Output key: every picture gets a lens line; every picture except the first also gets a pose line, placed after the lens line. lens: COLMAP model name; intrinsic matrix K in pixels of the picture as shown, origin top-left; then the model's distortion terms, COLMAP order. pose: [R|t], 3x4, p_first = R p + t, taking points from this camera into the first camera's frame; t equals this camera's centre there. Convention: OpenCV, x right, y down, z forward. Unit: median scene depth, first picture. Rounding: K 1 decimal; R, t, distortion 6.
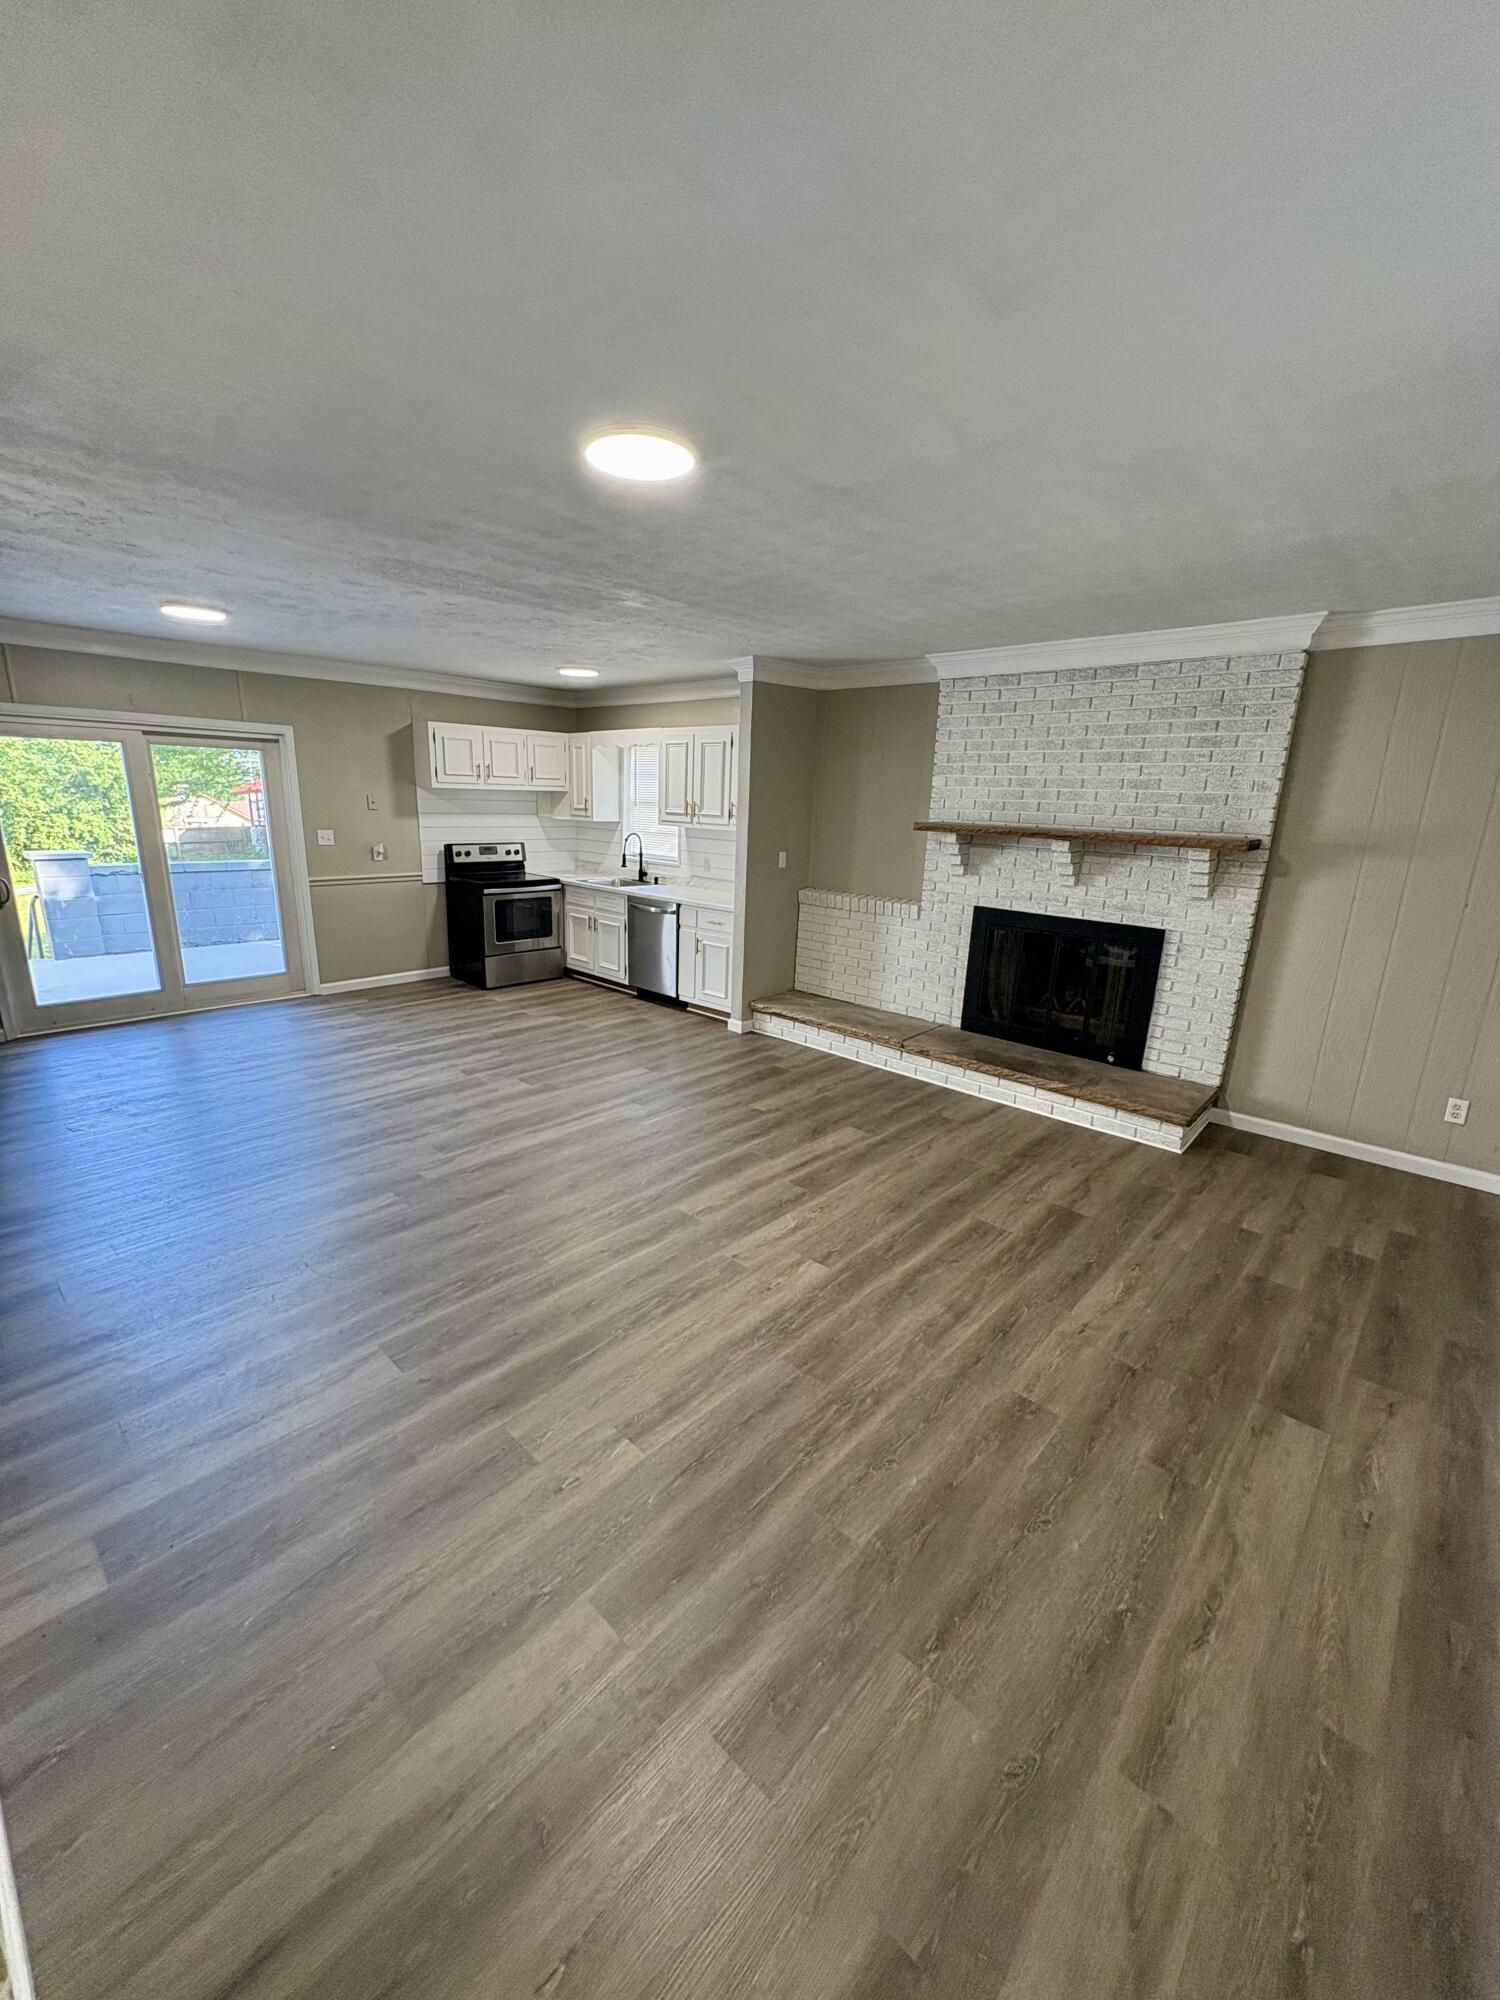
lens RADIAL K [[801.5, 0, 739.4], [0, 801.5, 995.0], [0, 0, 1]] dist [-0.001006, -0.000553]
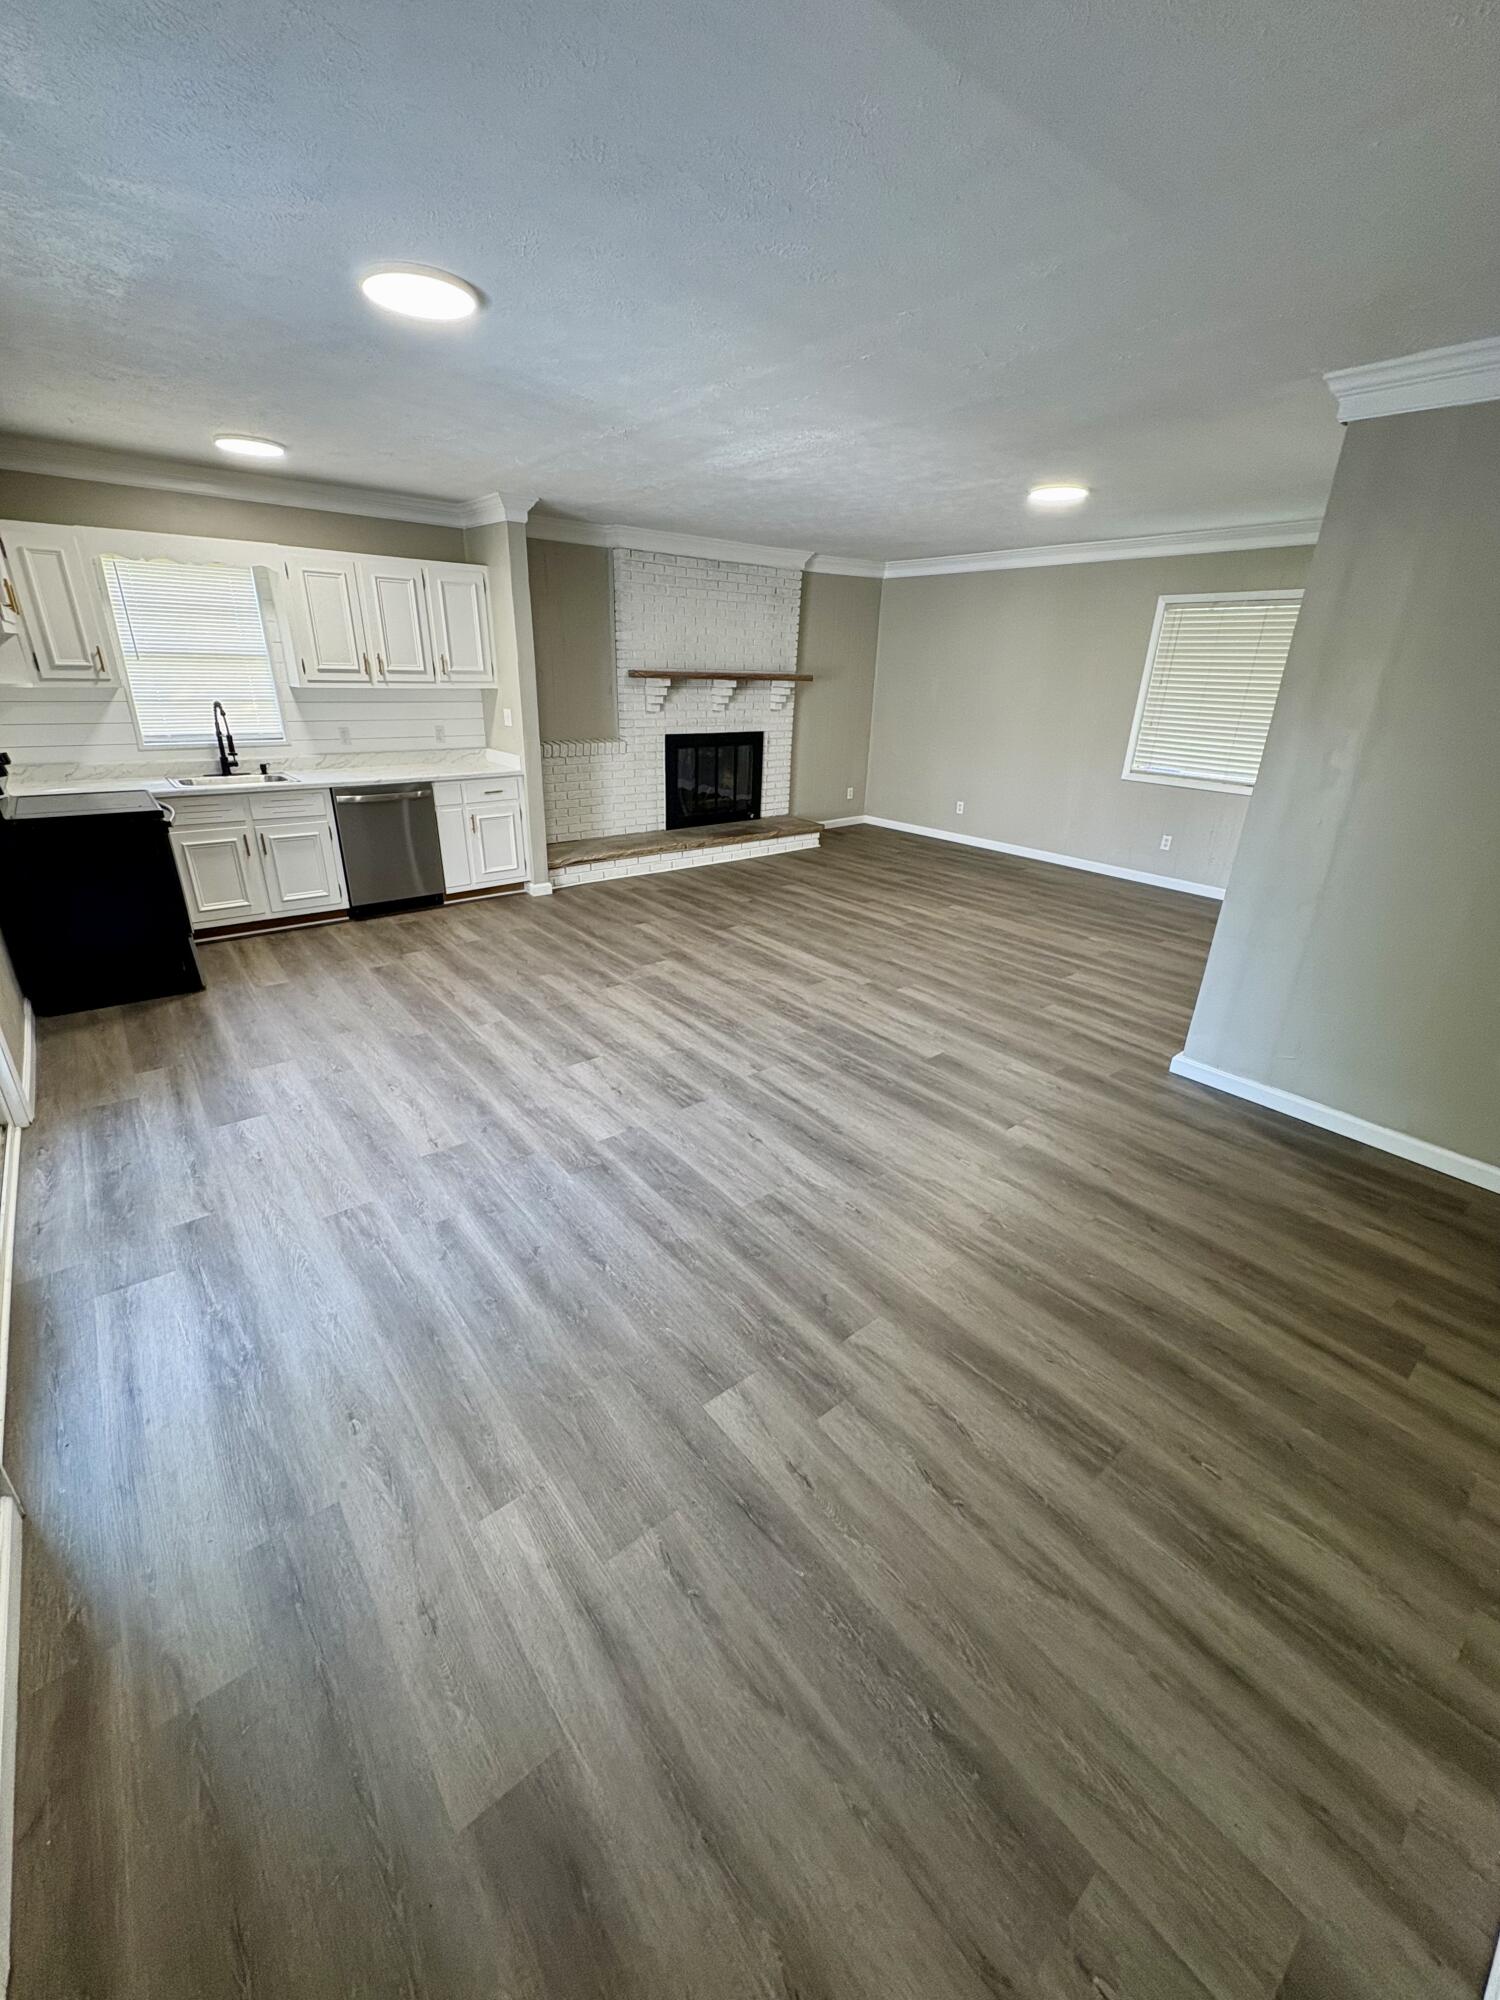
lens RADIAL K [[801.5, 0, 756.0], [0, 801.5, 1004.5], [0, 0, 1]] dist [-0.001006, -0.000553]
pose [[0.127829, -0.412692, 0.901856, -0.823951], [0.216461, 0.899004, 0.380705, -0.137746], [-0.967886, 0.146552, 0.204251, 0.481040]]
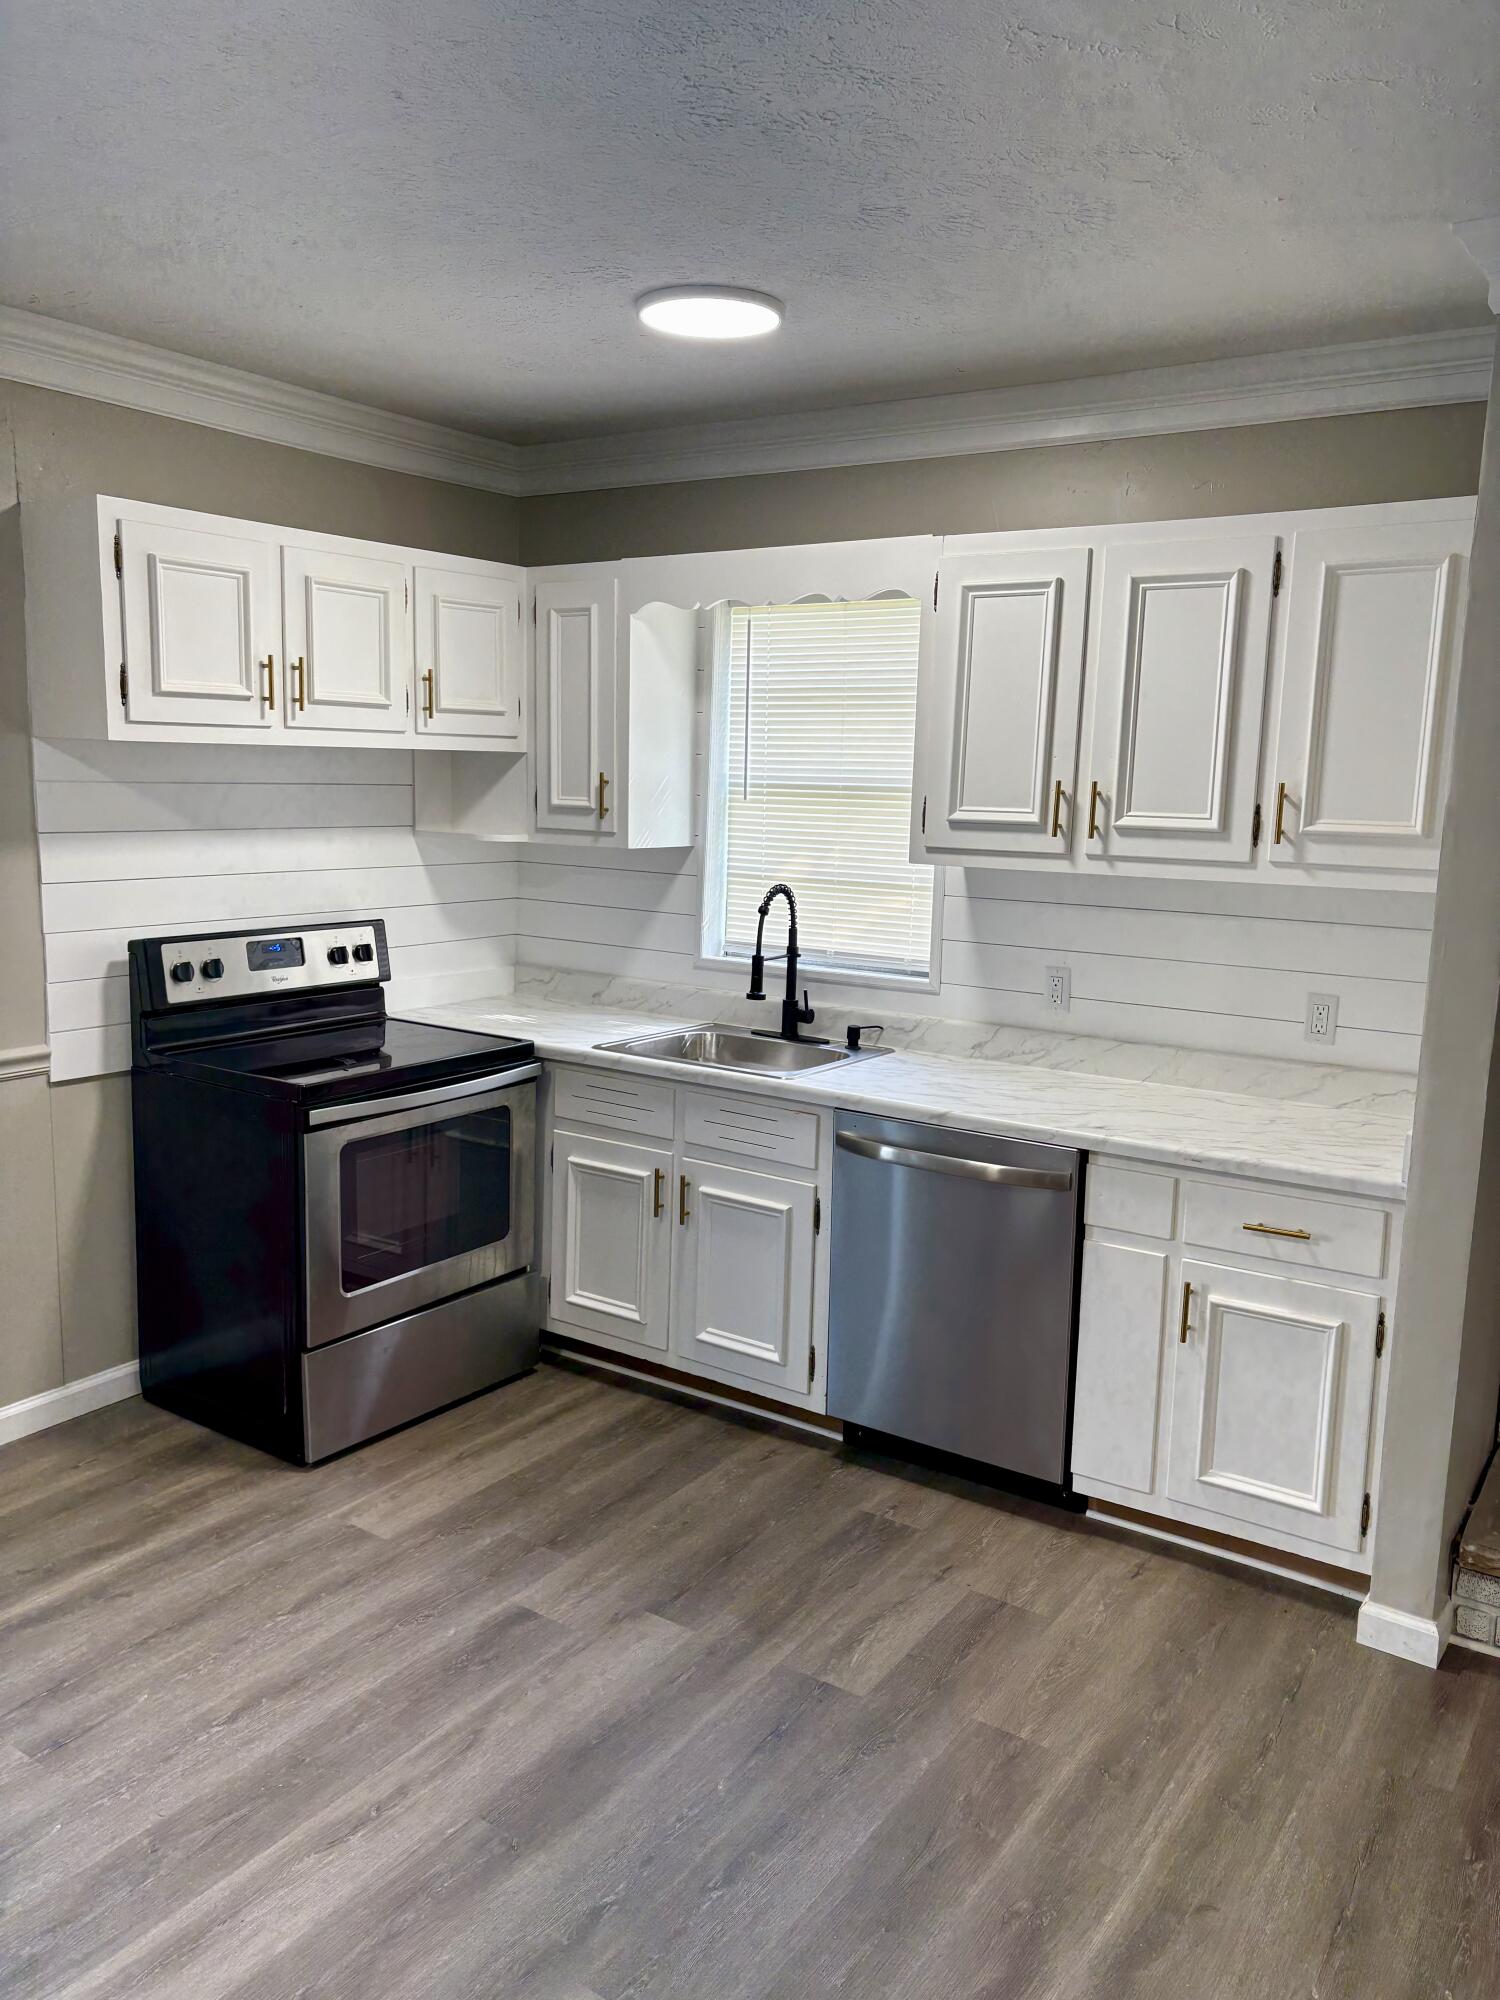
lens RADIAL K [[1508.0, 0, 740.6], [0, 1508.0, 1004.3], [0, 0, 1]] dist [0.012221, -0.003516]
pose [[0.986961, -0.033023, 0.157533, -0.249034], [0.046372, 0.995567, -0.081828, -0.116130], [-0.154132, 0.088066, 0.984118, 0.463549]]
